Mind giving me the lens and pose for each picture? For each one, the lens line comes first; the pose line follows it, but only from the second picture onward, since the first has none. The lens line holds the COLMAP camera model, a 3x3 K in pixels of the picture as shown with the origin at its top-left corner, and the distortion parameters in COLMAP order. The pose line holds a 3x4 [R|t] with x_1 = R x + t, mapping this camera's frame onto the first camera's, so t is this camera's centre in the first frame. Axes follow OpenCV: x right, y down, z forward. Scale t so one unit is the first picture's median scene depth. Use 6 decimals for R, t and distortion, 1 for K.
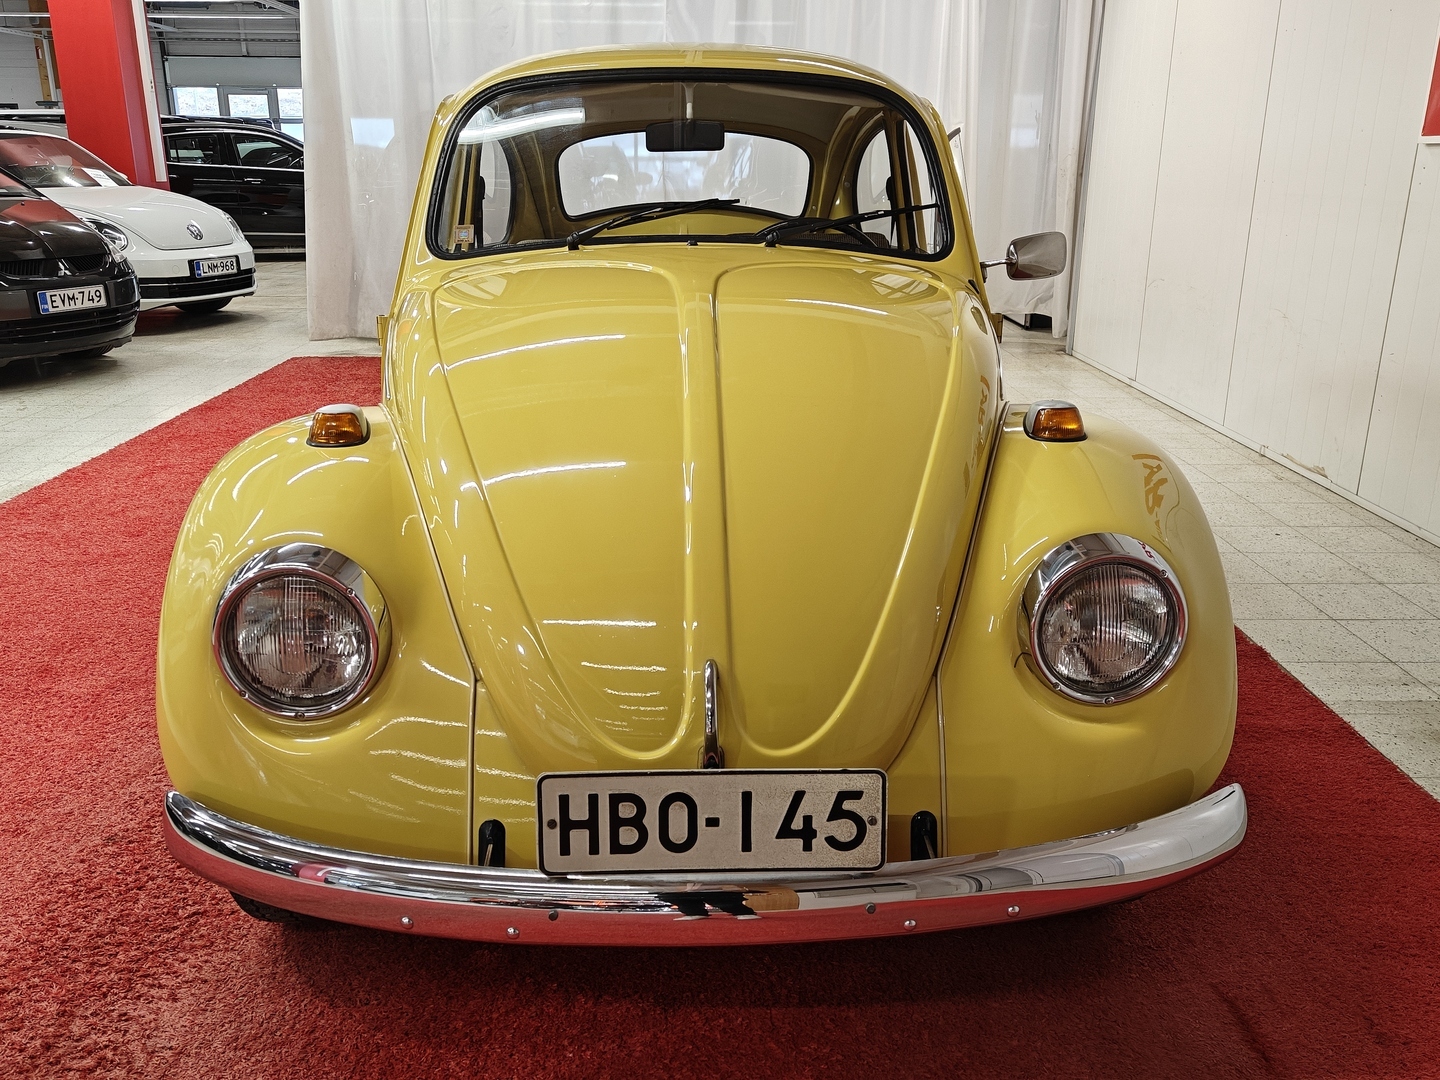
lens RADIAL K [[1157.8, 0, 720.0], [0, 1157.8, 540.0], [0, 0, 1]] dist [0.030373, -0.010844]
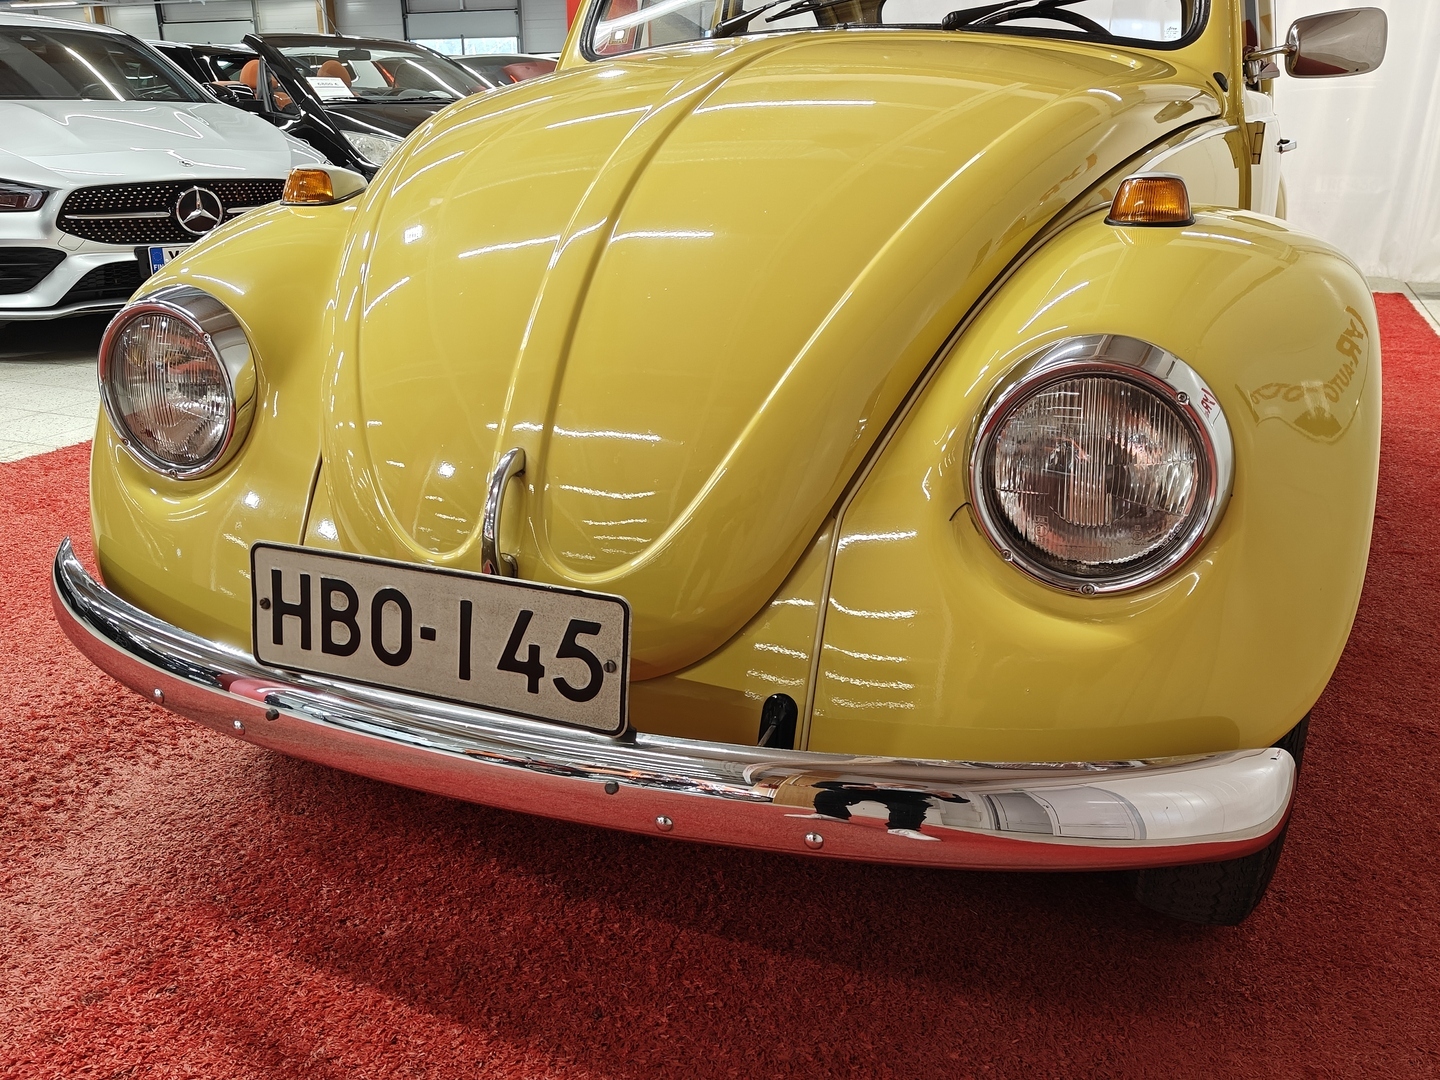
lens RADIAL K [[1157.8, 0, 720.0], [0, 1157.8, 540.0], [0, 0, 1]] dist [0.030373, -0.010844]
pose [[0.911440, 0.126841, -0.391393, 0.469633], [-0.113458, 0.991893, 0.057237, 0.113434], [0.395480, -0.007761, 0.918442, 0.359840]]
